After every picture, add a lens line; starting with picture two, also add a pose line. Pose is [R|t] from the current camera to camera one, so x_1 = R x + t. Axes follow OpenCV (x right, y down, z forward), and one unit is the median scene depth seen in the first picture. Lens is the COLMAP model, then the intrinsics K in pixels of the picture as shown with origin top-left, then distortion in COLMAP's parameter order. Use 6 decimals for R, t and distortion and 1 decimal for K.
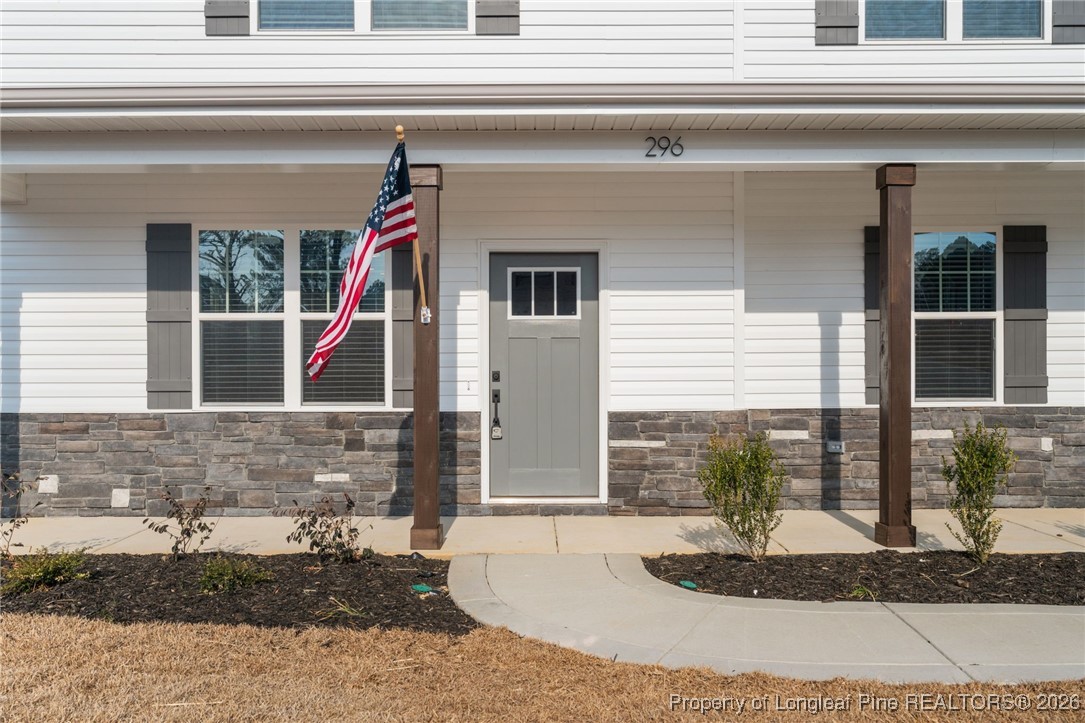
lens RADIAL K [[1039.4, 0, 537.9], [0, 1039.4, 367.9], [0, 0, 1]] dist [0.004788, 0.000000]
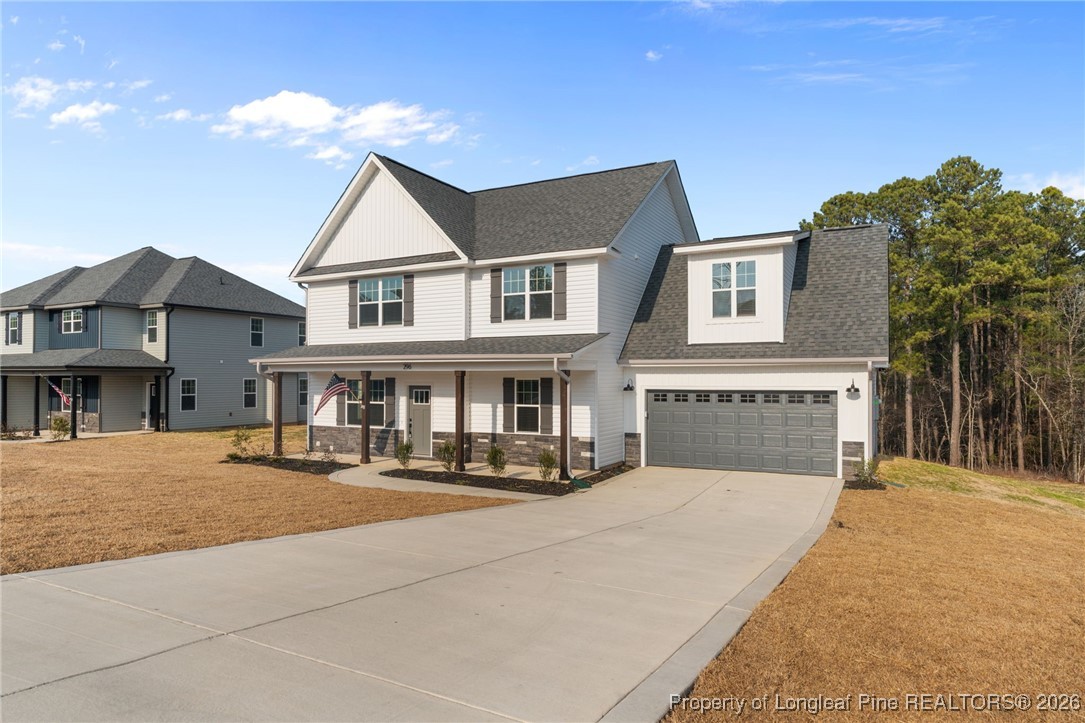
lens RADIAL K [[646.6, 0, 545.4], [0, 646.6, 372.1], [0, 0, 1]] dist [0.000051, 0.001812]
pose [[0.882697, -0.000254, -0.469942, 1.435854], [-0.007156, 0.999877, -0.013982, -0.131014], [0.469887, 0.015705, 0.882587, -0.758677]]
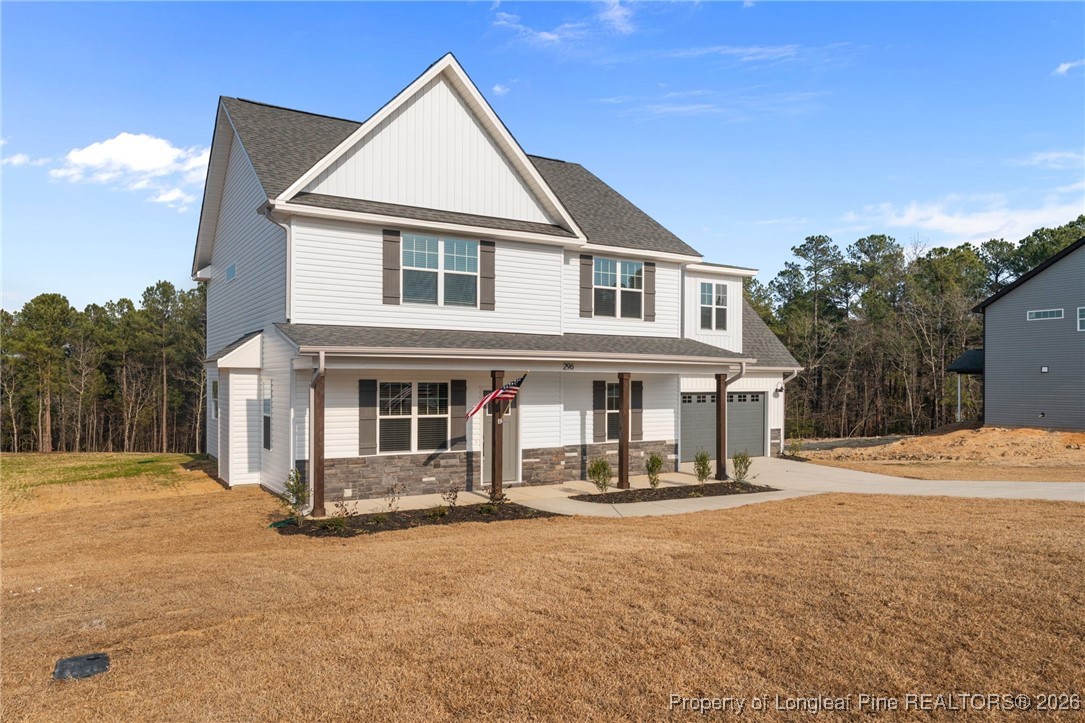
lens RADIAL K [[751.1, 0, 541.6], [0, 751.1, 380.8], [0, 0, 1]] dist [-0.000868, -0.006417]
pose [[0.848881, 0.008440, 0.528516, -0.939469], [-0.004457, 0.999951, -0.008809, -0.121234], [-0.528565, 0.005123, 0.848878, -0.714997]]
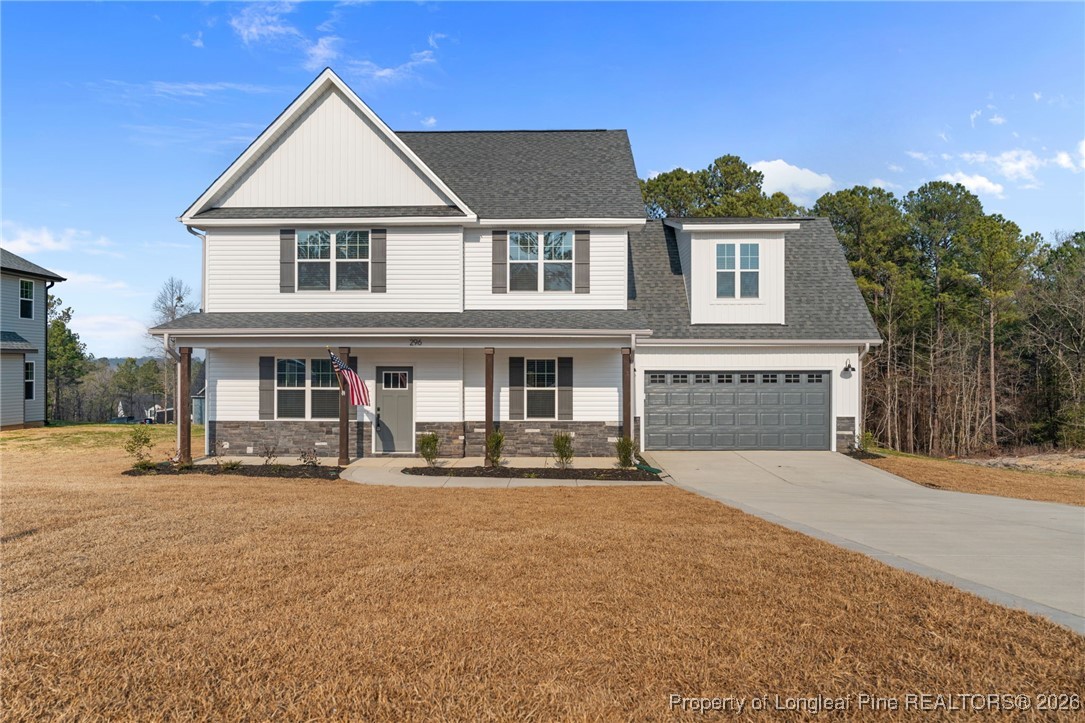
lens RADIAL K [[751.1, 0, 535.4], [0, 751.1, 363.2], [0, 0, 1]] dist [-0.000868, -0.006417]
pose [[0.999277, 0.005296, -0.037642, 0.479981], [-0.005780, 0.999902, -0.012745, -0.097013], [0.037571, 0.012953, 0.999210, -1.084043]]
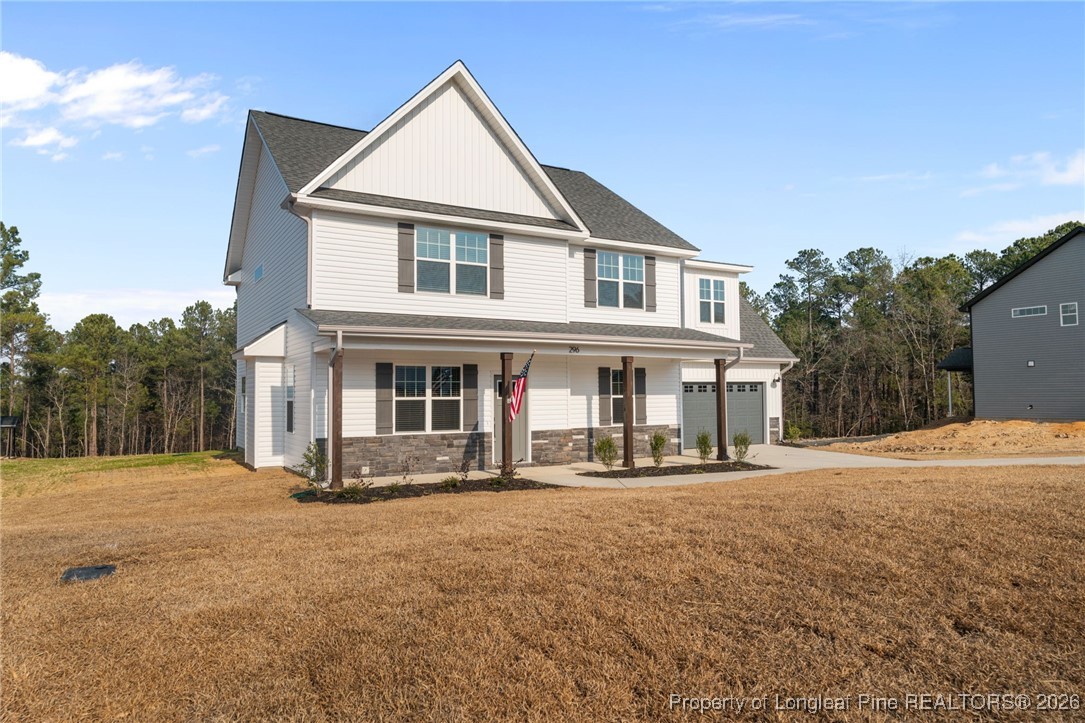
lens RADIAL K [[703.8, 0, 540.4], [0, 703.8, 361.7], [0, 0, 1]] dist [-0.005427, -0.001431]
pose [[0.858977, 0.021640, 0.511556, -0.914889], [0.008108, 0.998406, -0.055849, -0.040280], [-0.511949, 0.052121, 0.857433, -0.700472]]
